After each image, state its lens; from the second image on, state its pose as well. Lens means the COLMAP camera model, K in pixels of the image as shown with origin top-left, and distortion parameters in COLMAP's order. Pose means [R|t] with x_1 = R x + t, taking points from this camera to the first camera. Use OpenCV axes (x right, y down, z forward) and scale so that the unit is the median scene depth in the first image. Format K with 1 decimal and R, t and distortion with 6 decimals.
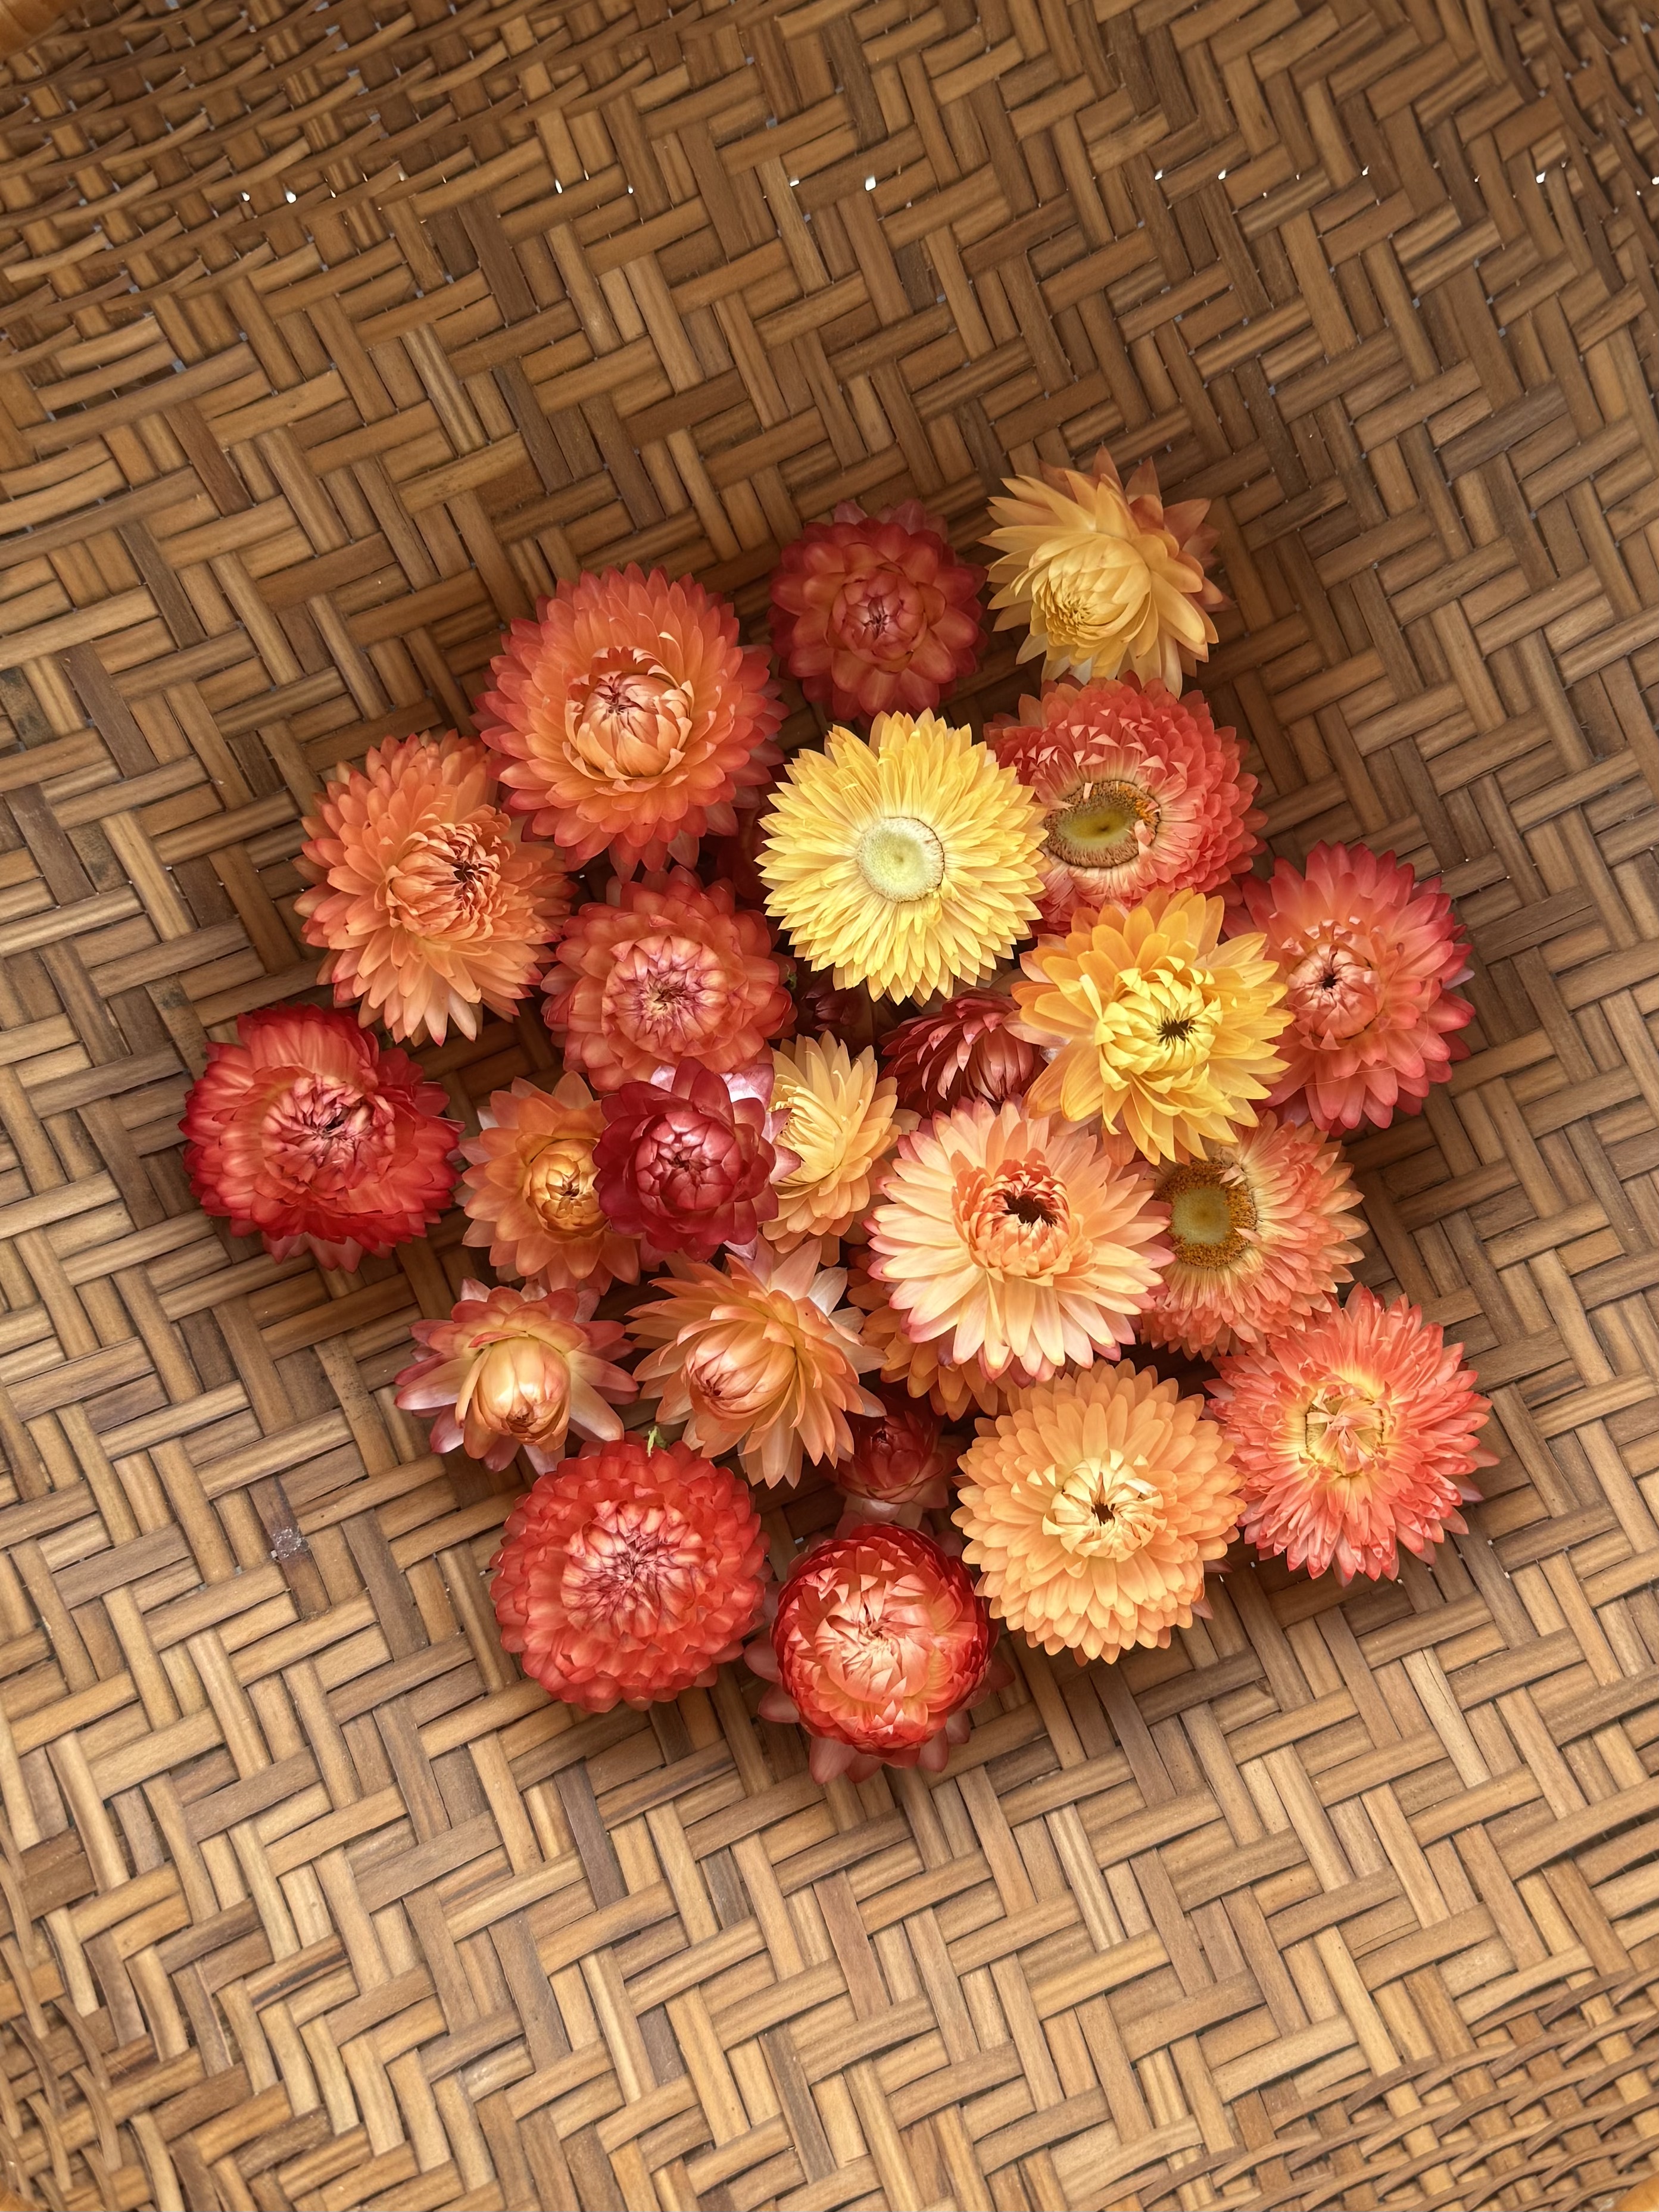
lens RADIAL K [[2401.9, 0, 927.1], [0, 2401.9, 1117.2], [0, 0, 1]] dist [-0.006372, -0.095745]
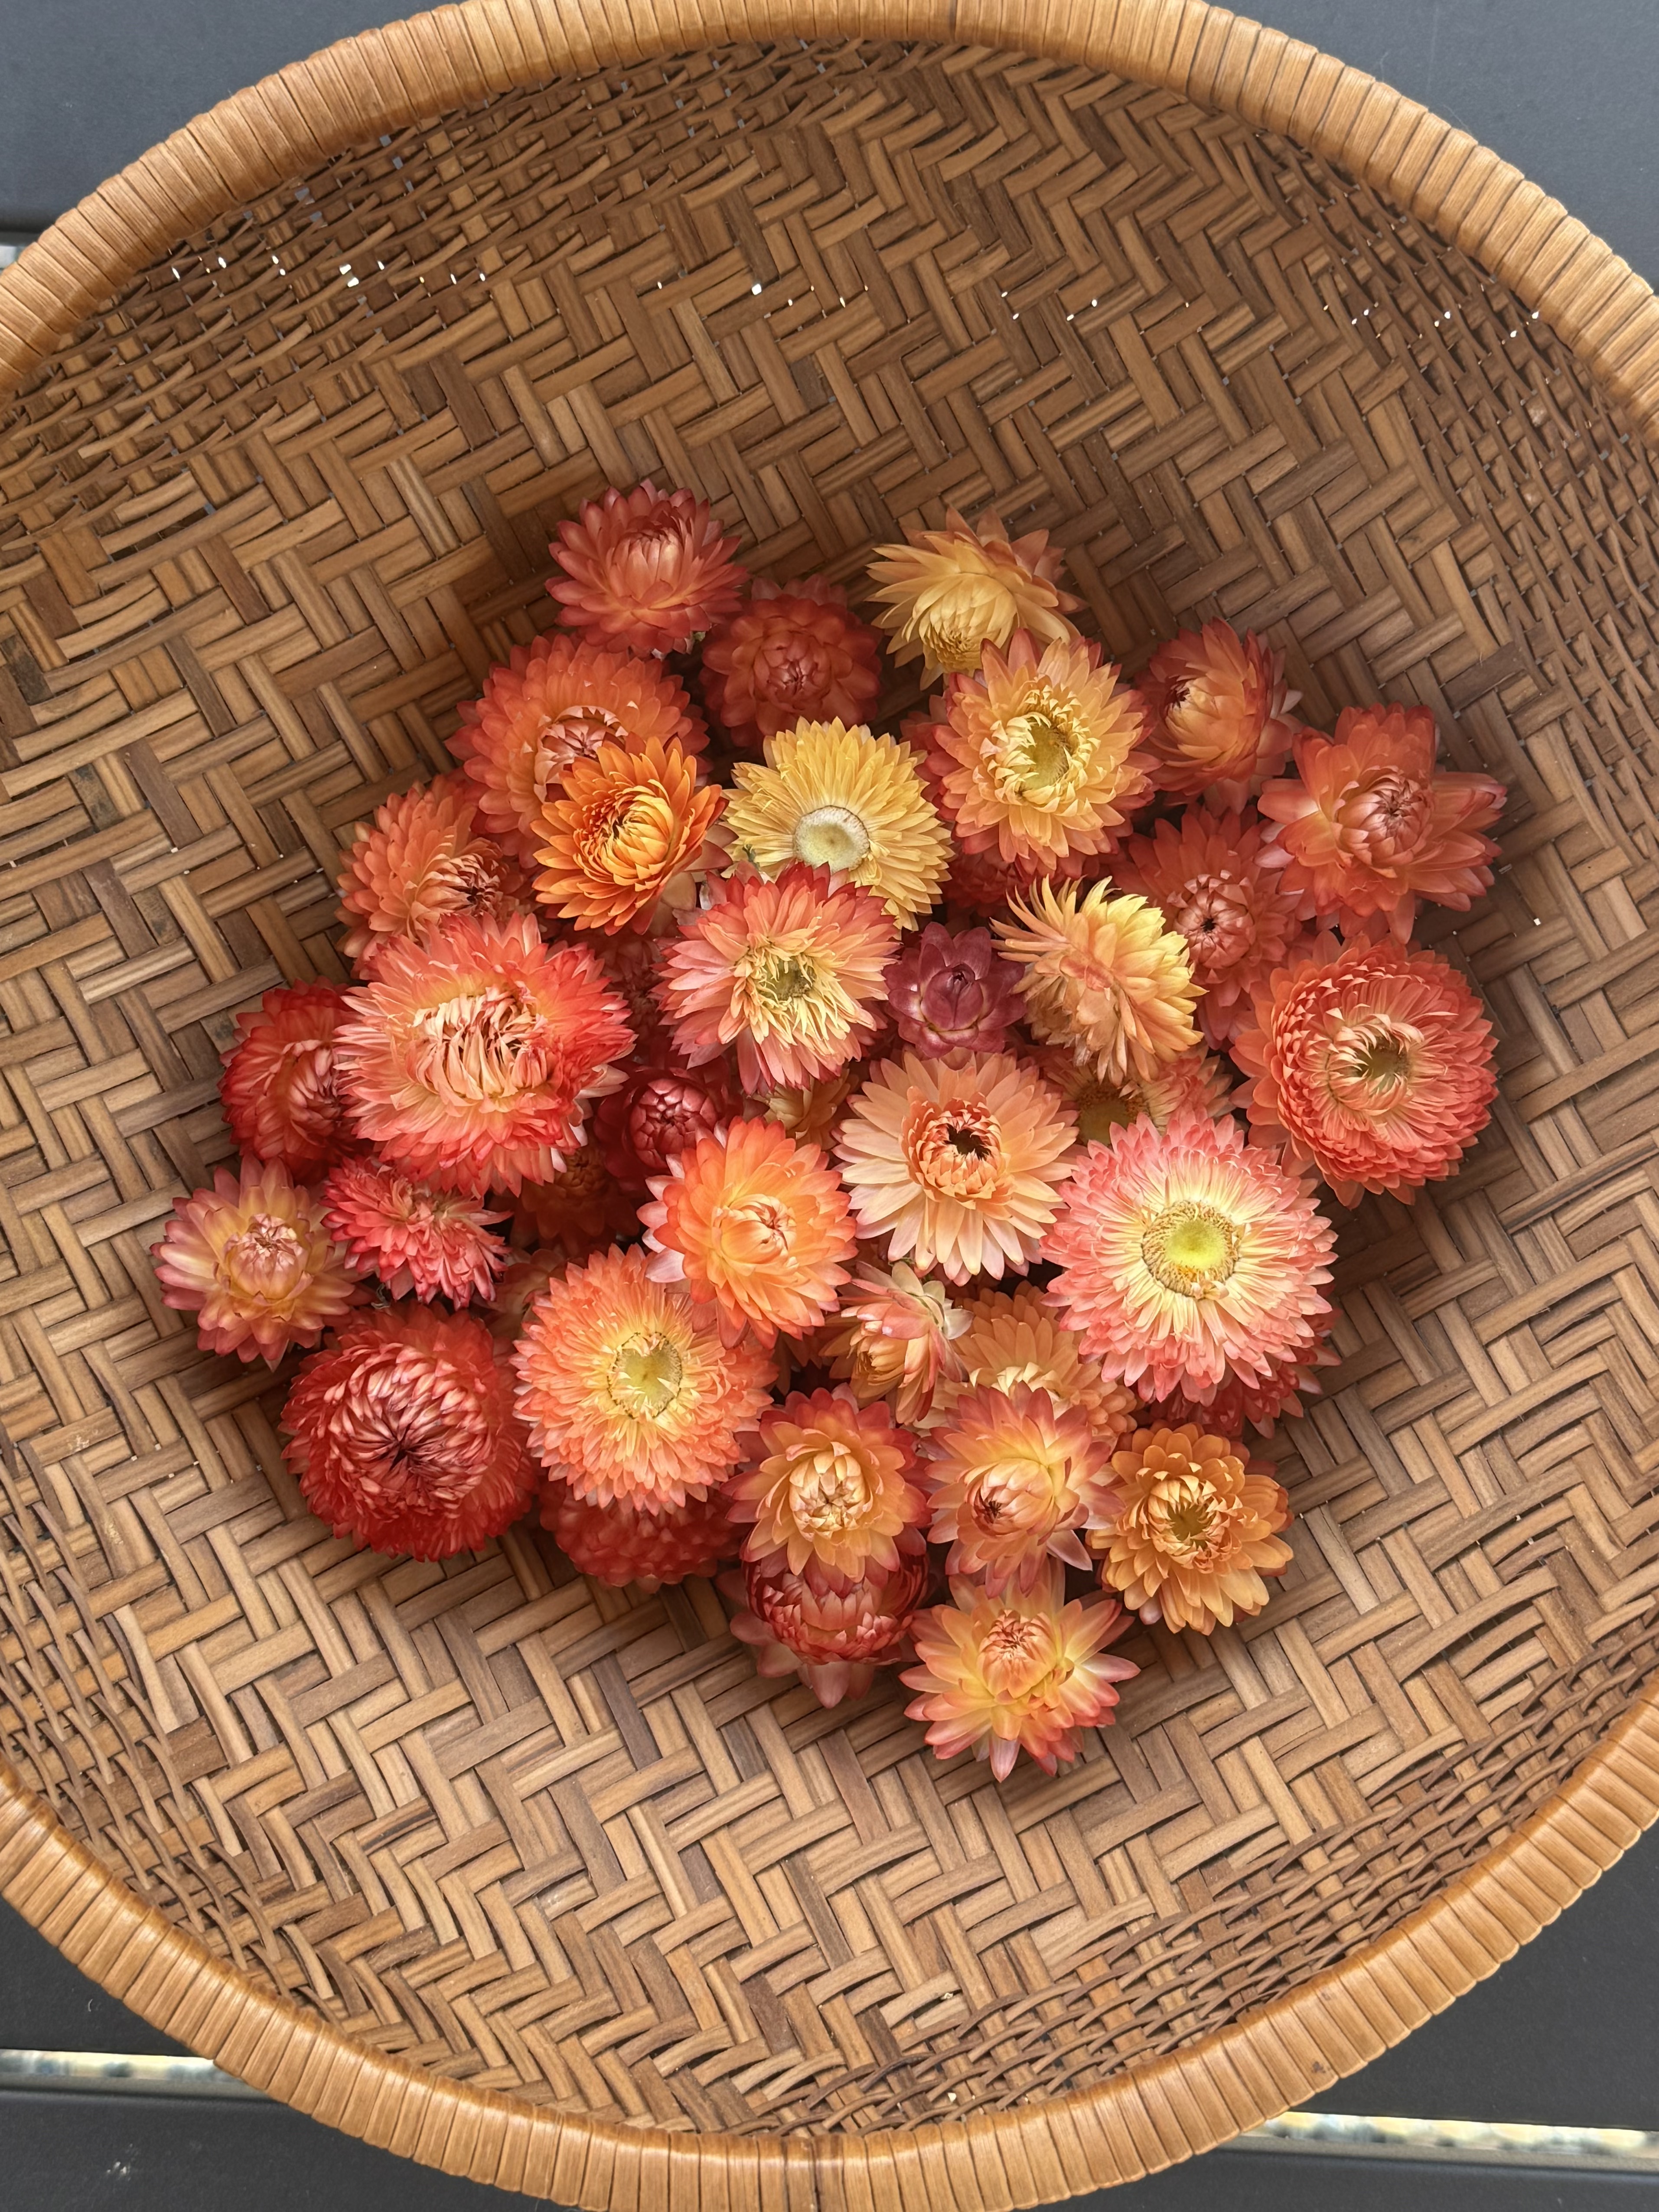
lens RADIAL K [[4194.2, 0, 829.5], [0, 4194.2, 1106.0], [0, 0, 1]] dist [-0.030654, -0.007117]
pose [[0.997464, -0.069839, -0.013717, 0.008794], [0.069344, 0.997023, -0.033717, 0.080830], [0.016031, 0.032680, 0.999337, -1.096279]]
